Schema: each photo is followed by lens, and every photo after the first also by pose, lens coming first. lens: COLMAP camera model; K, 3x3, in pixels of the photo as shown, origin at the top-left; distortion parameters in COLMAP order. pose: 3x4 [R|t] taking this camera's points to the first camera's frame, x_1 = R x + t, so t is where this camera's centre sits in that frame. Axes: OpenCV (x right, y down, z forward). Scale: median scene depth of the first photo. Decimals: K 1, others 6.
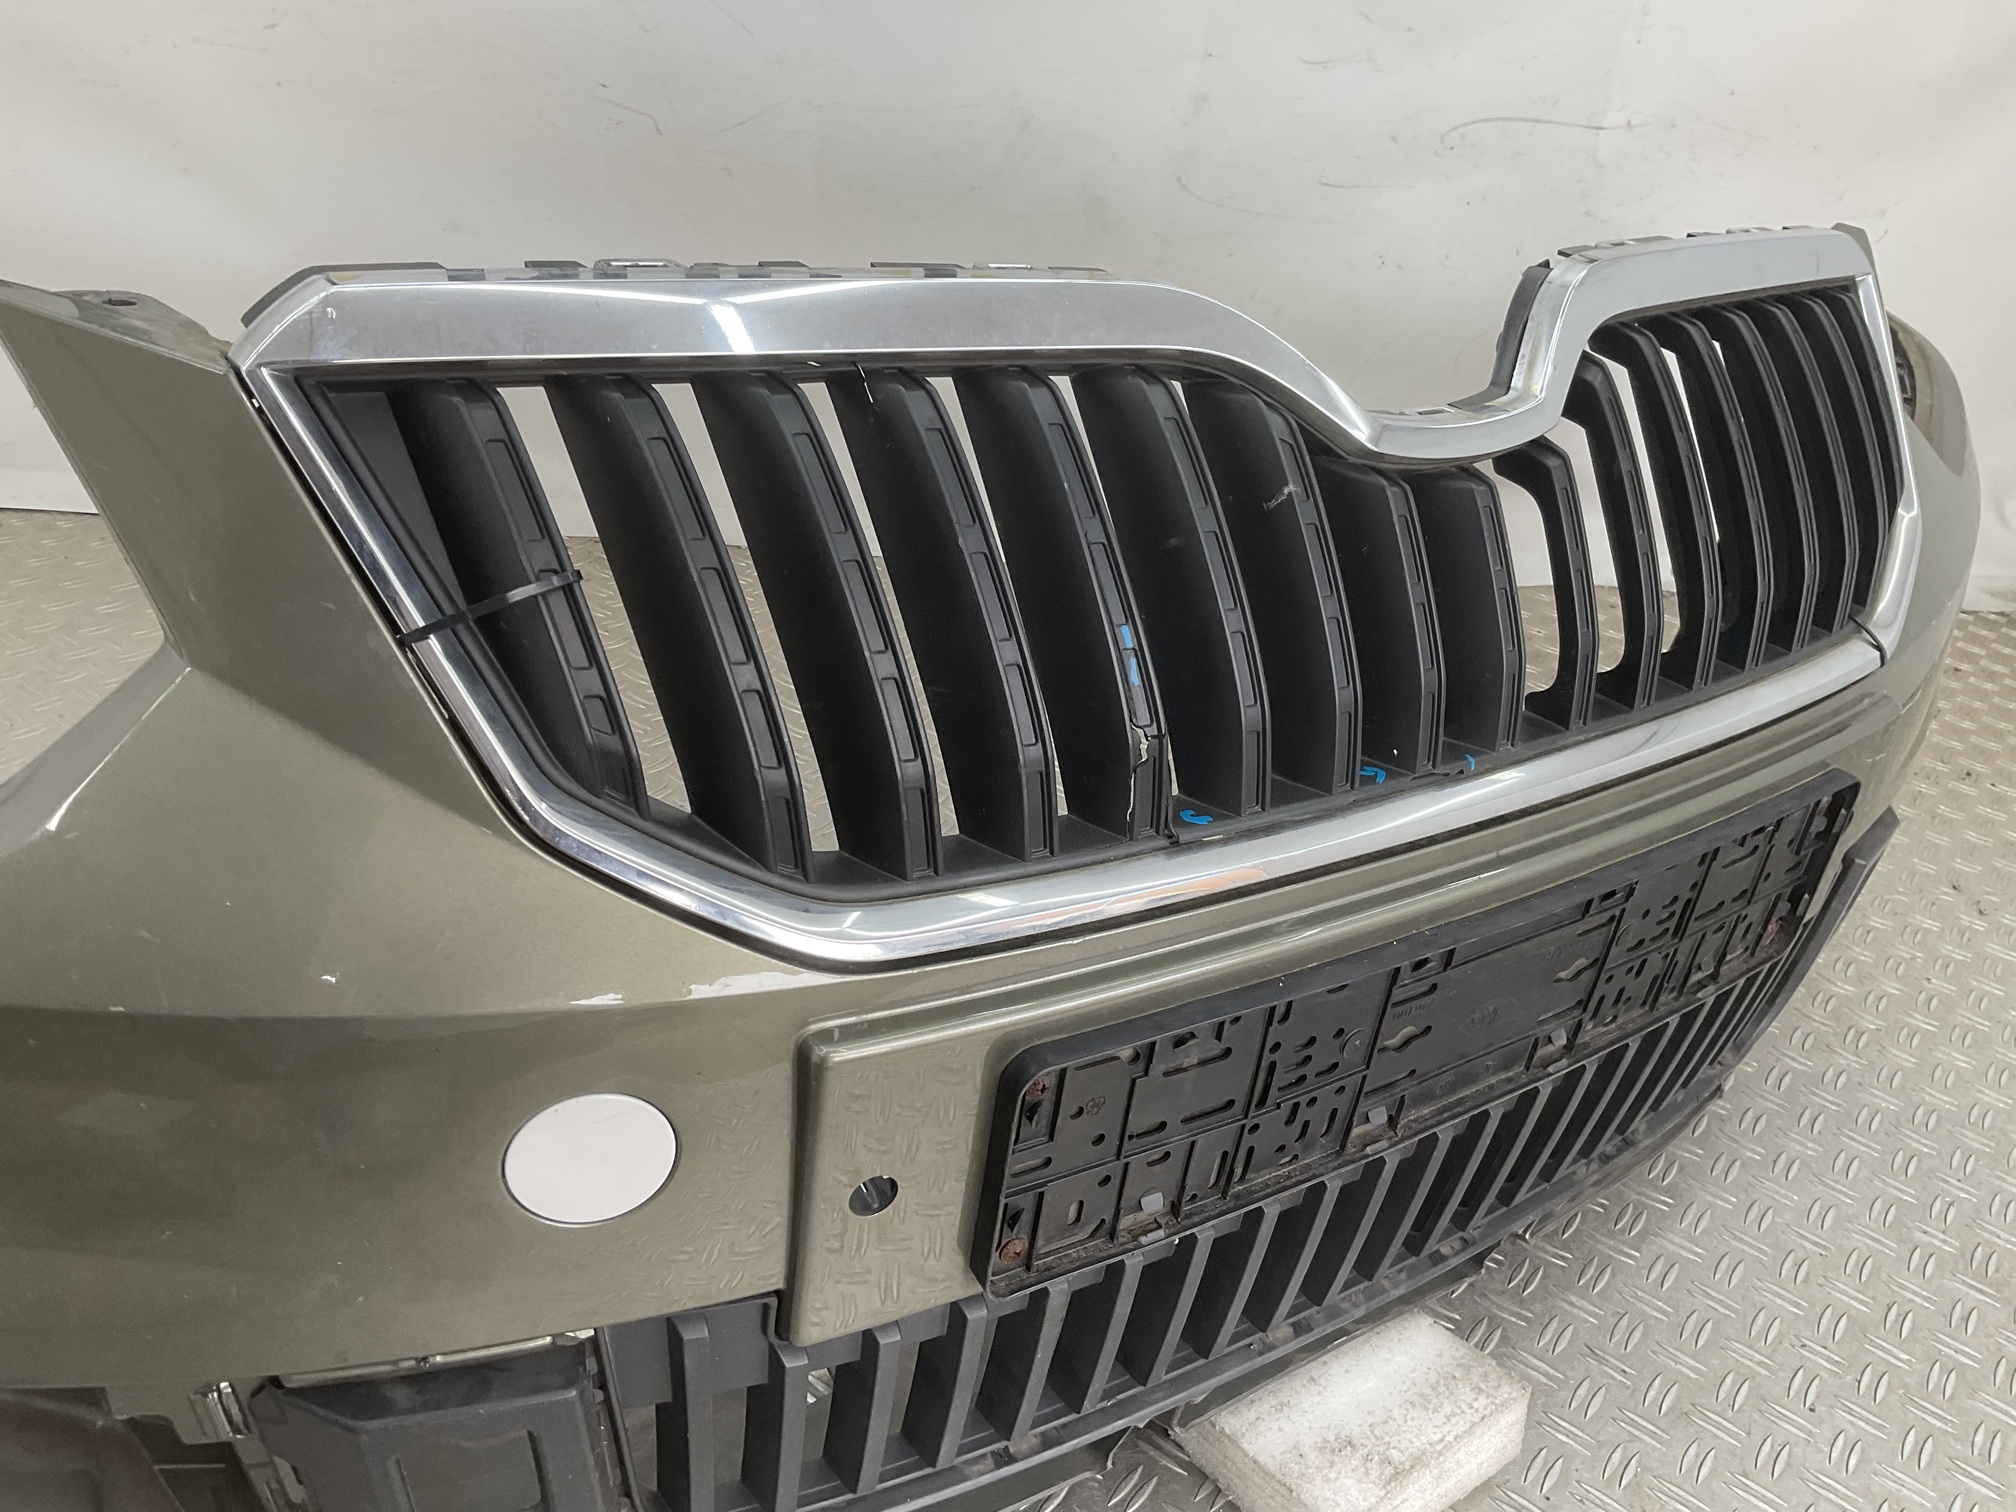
lens RADIAL K [[1632.3, 0, 995.5], [0, 1632.3, 760.8], [0, 0, 1]] dist [0.131089, -0.281586]
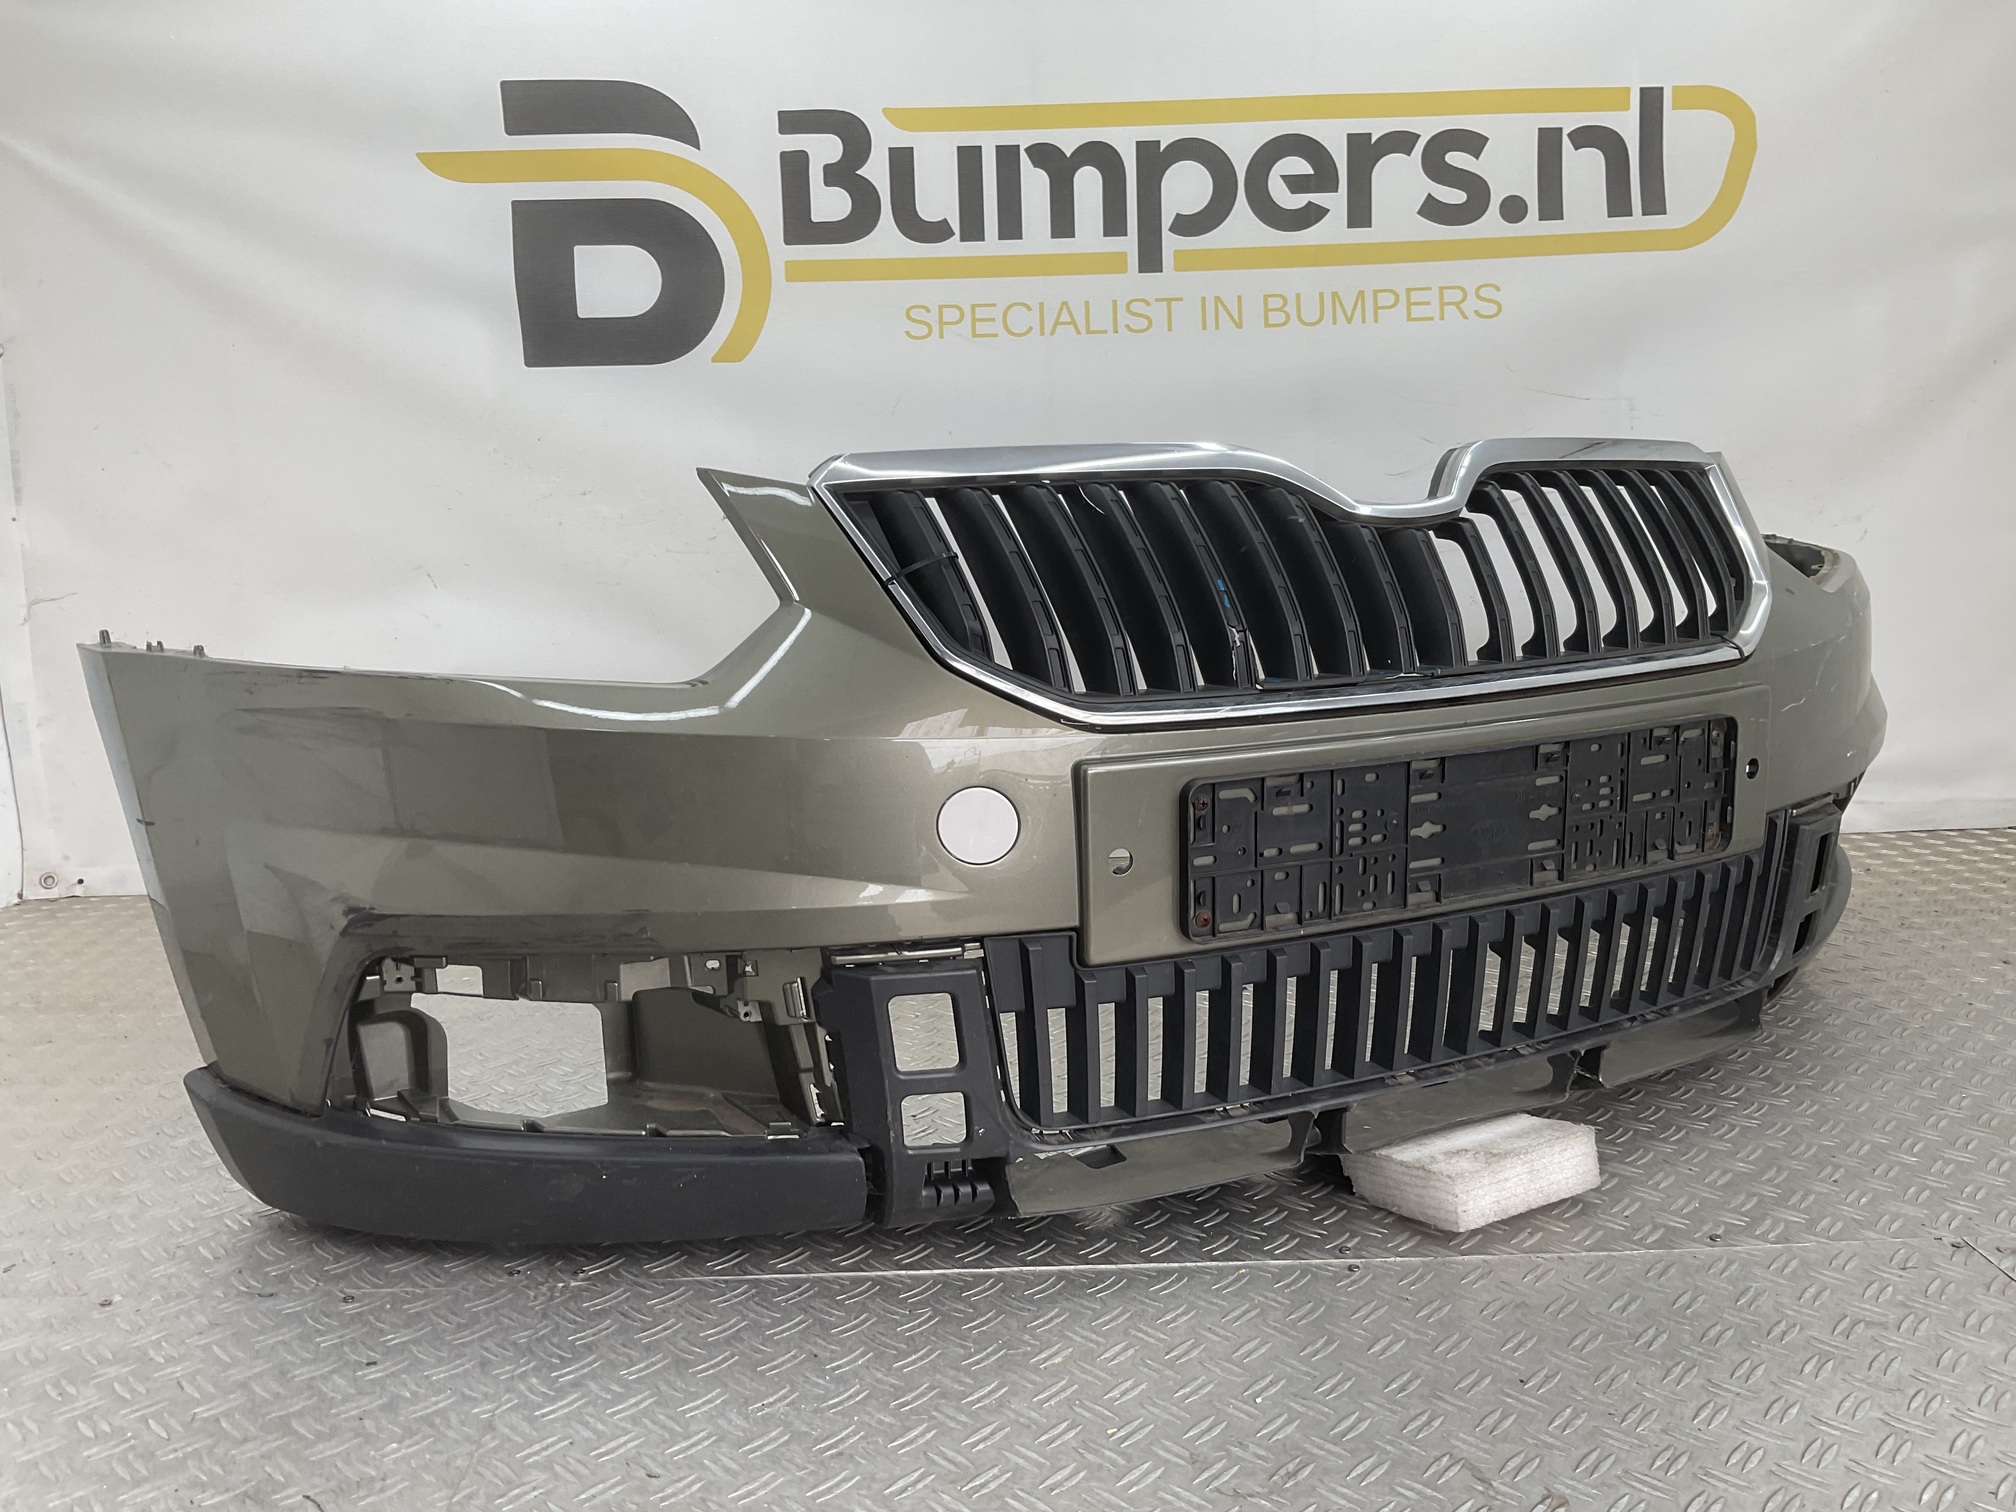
lens RADIAL K [[1632.3, 0, 995.5], [0, 1632.3, 760.8], [0, 0, 1]] dist [0.131089, -0.281586]
pose [[0.980242, -0.120926, -0.156535, 0.094768], [0.055467, 0.927657, -0.369292, 0.830481], [0.189868, 0.353313, 0.916035, -0.804473]]
